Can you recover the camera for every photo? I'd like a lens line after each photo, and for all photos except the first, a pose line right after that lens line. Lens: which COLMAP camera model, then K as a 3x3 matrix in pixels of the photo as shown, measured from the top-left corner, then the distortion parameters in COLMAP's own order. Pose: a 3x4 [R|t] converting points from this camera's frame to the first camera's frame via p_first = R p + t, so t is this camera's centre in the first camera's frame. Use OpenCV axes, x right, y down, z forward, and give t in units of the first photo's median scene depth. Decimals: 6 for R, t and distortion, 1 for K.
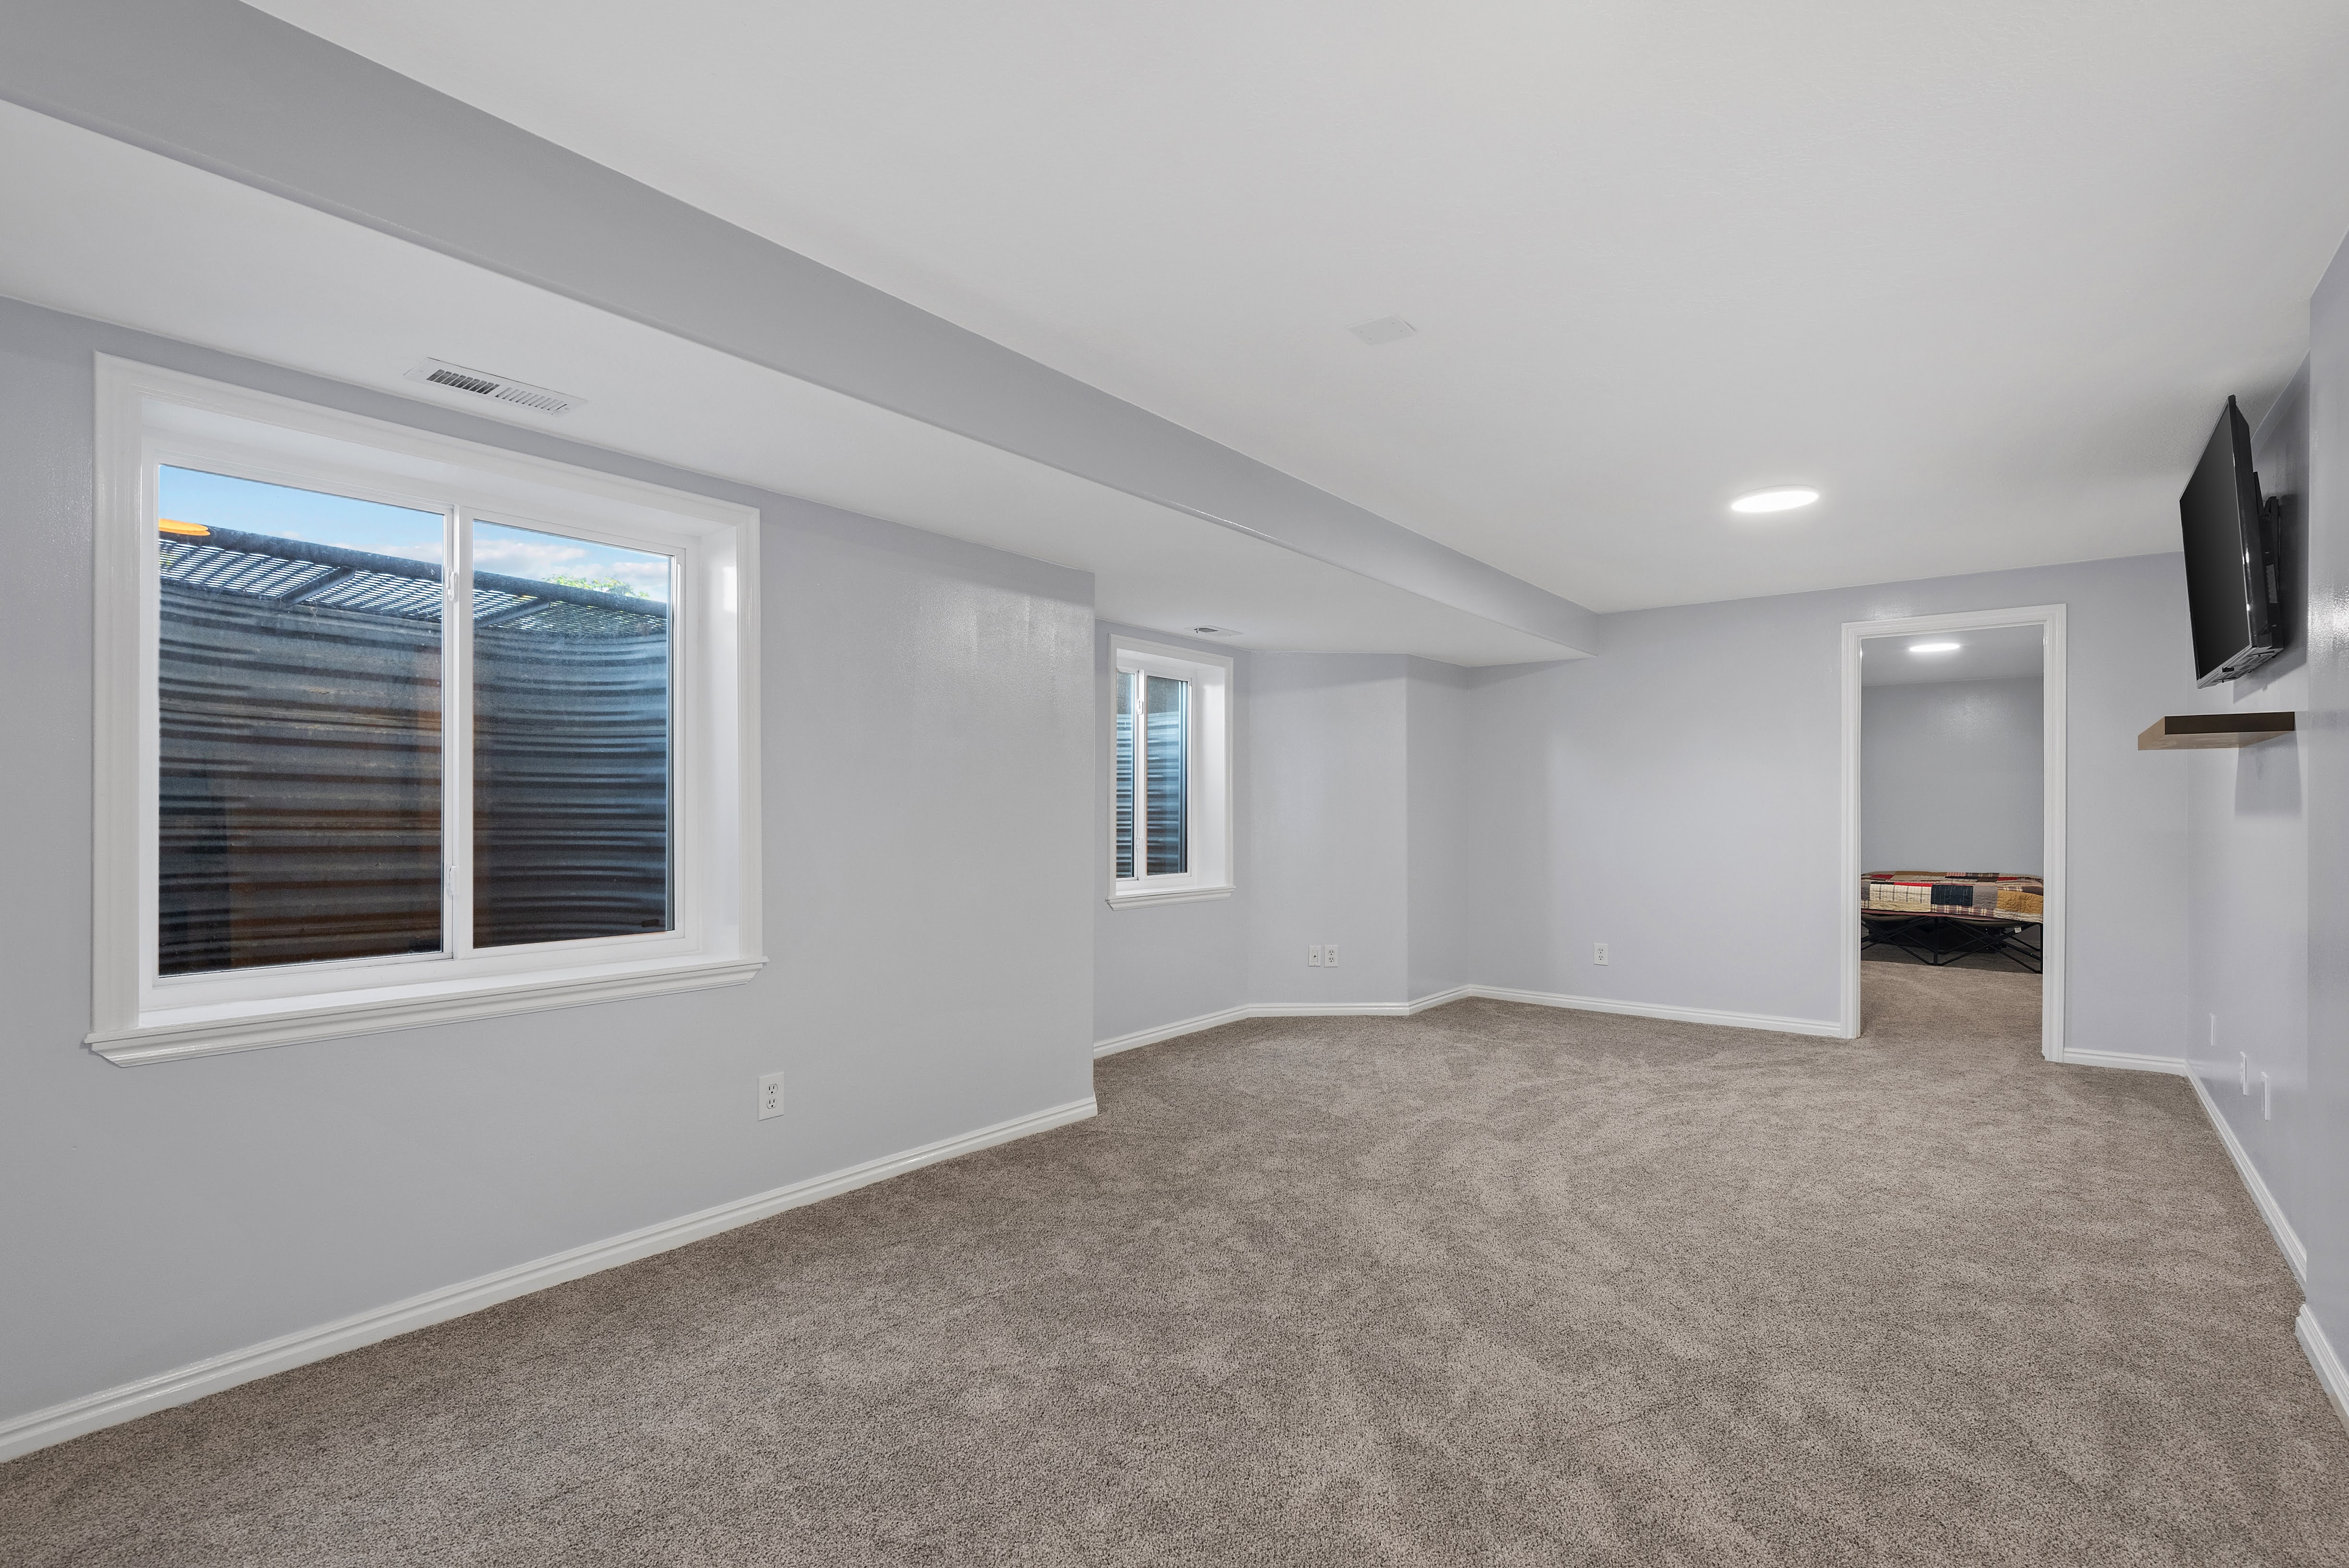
lens RADIAL K [[1058.2, 0, 1171.9], [0, 1058.2, 804.5], [0, 0, 1]] dist [0.003219, 0.000228]
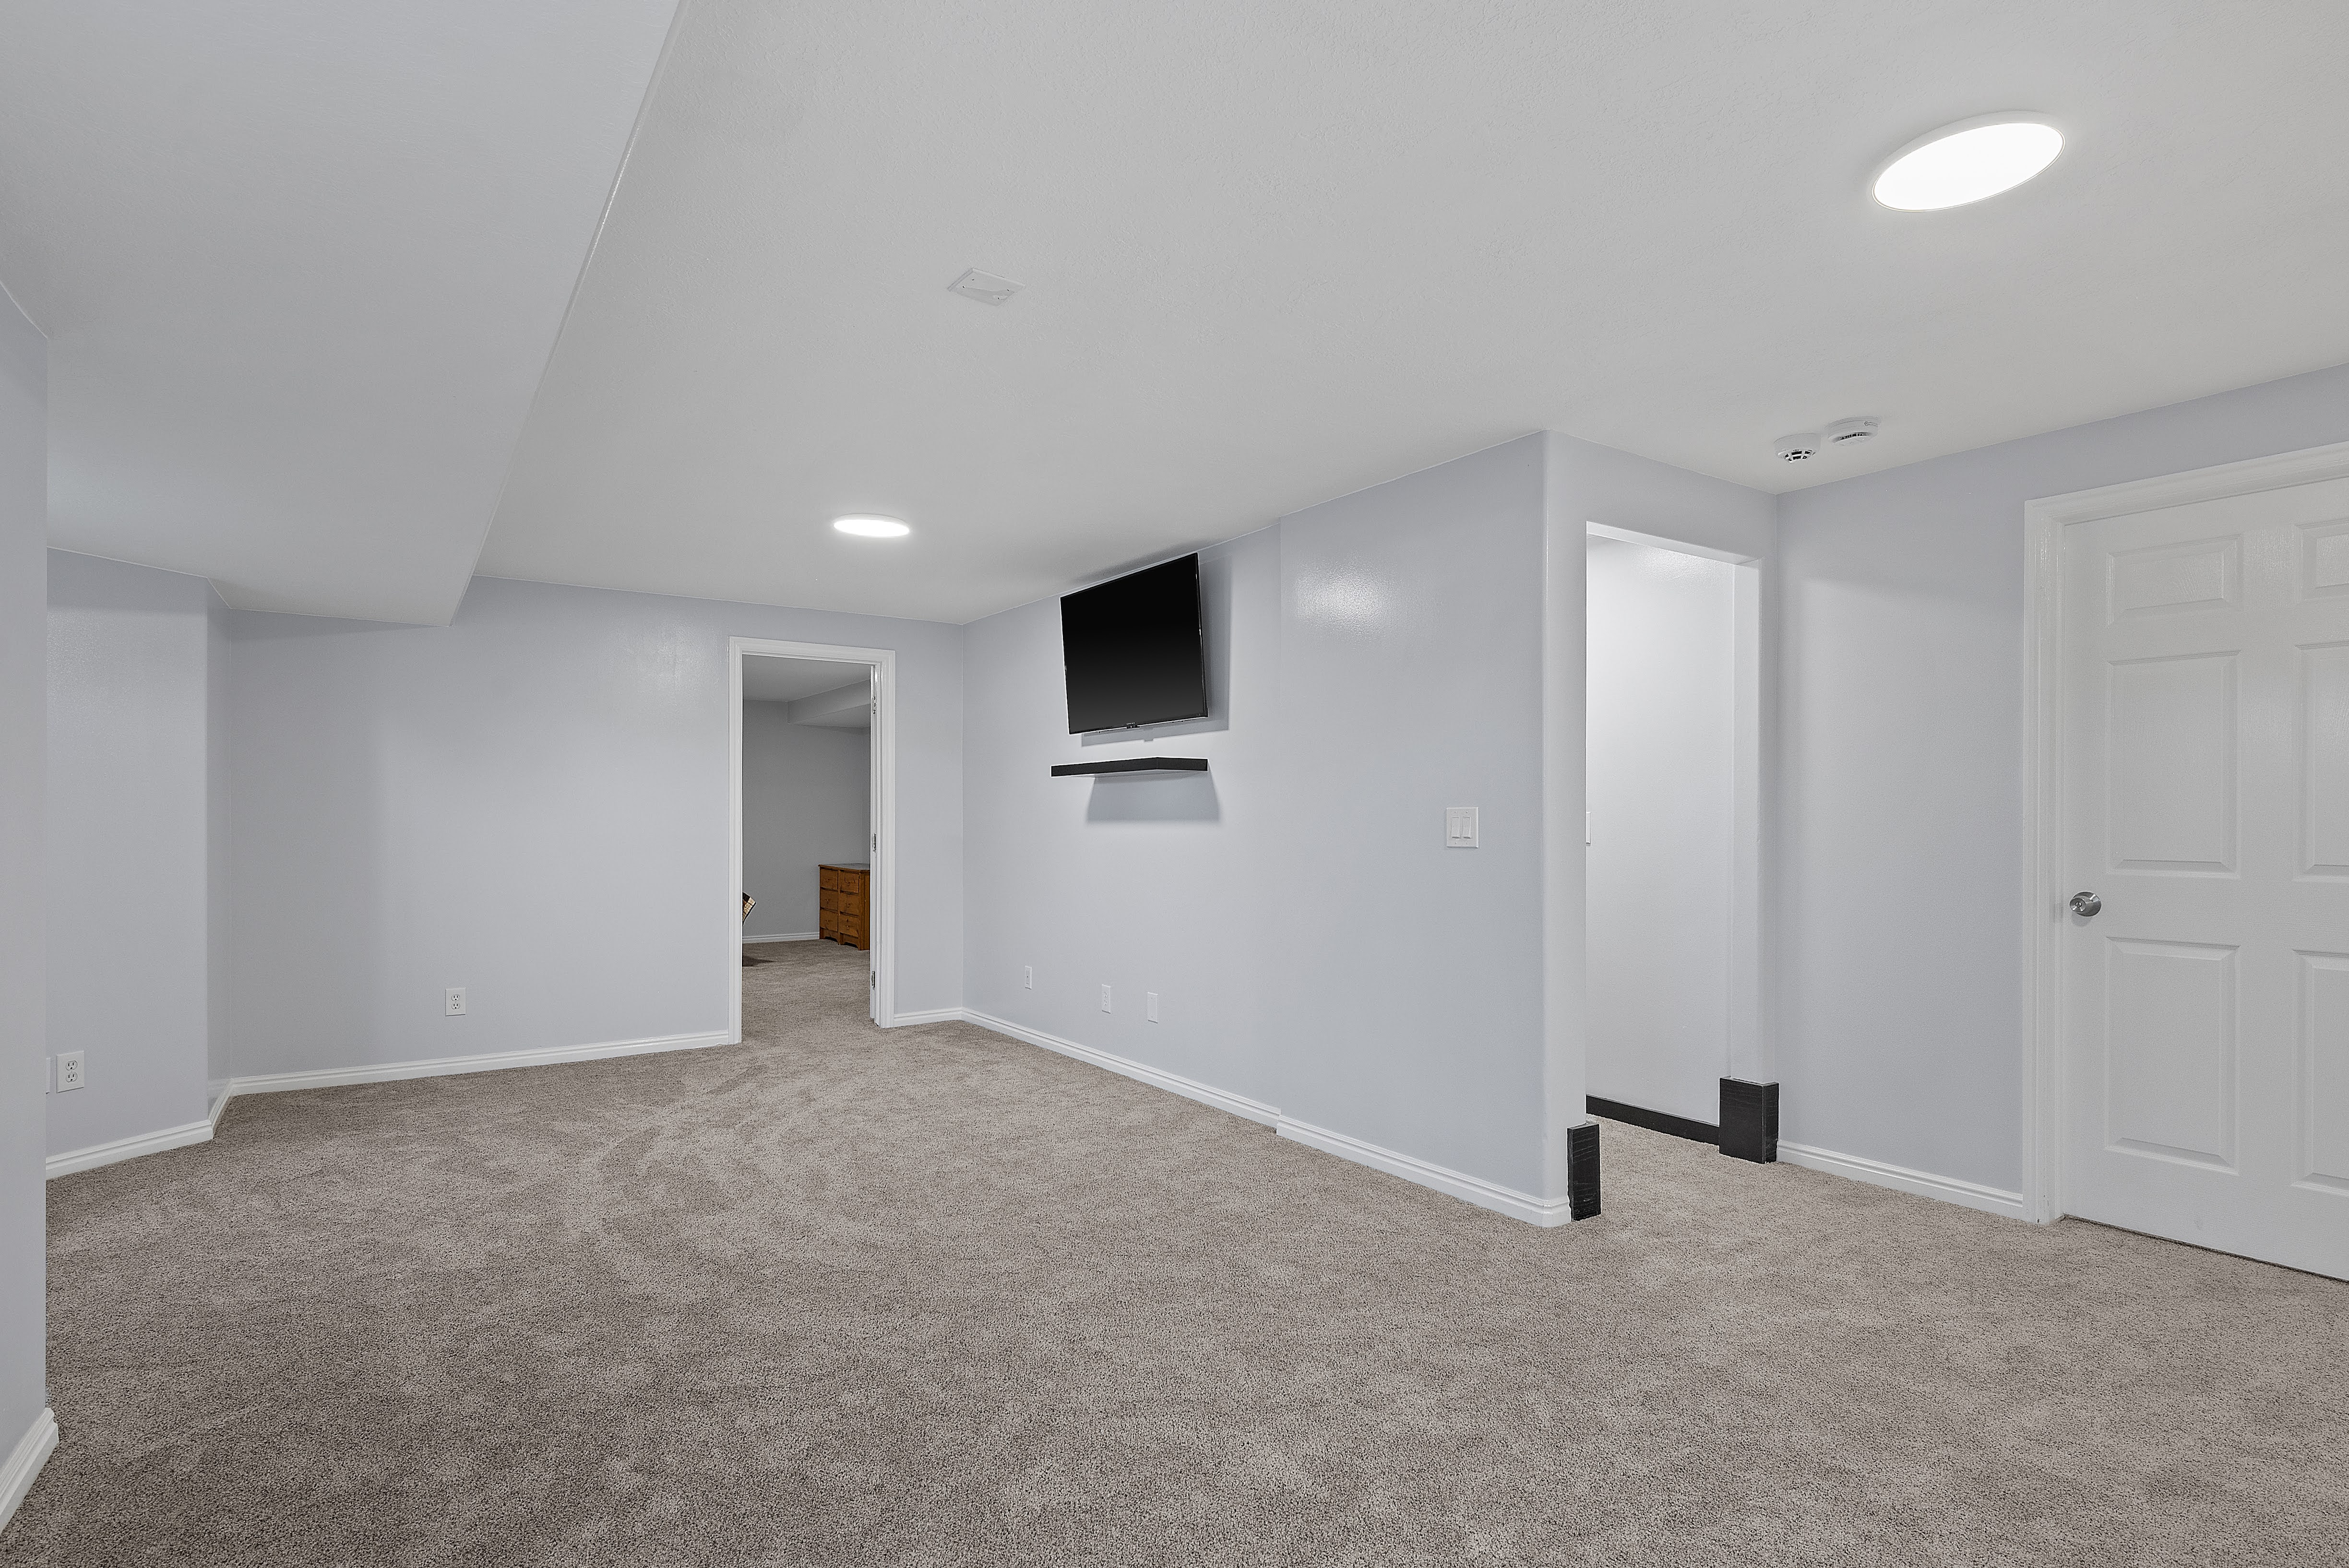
lens RADIAL K [[1192.5, 0, 1175.0], [0, 1192.5, 805.1], [0, 0, 1]] dist [-0.005717, -0.000970]
pose [[0.293316, 0.011878, 0.955942, -0.452228], [-0.006003, 0.999926, -0.010583, 0.001503], [-0.955997, -0.002634, 0.293366, 0.350079]]
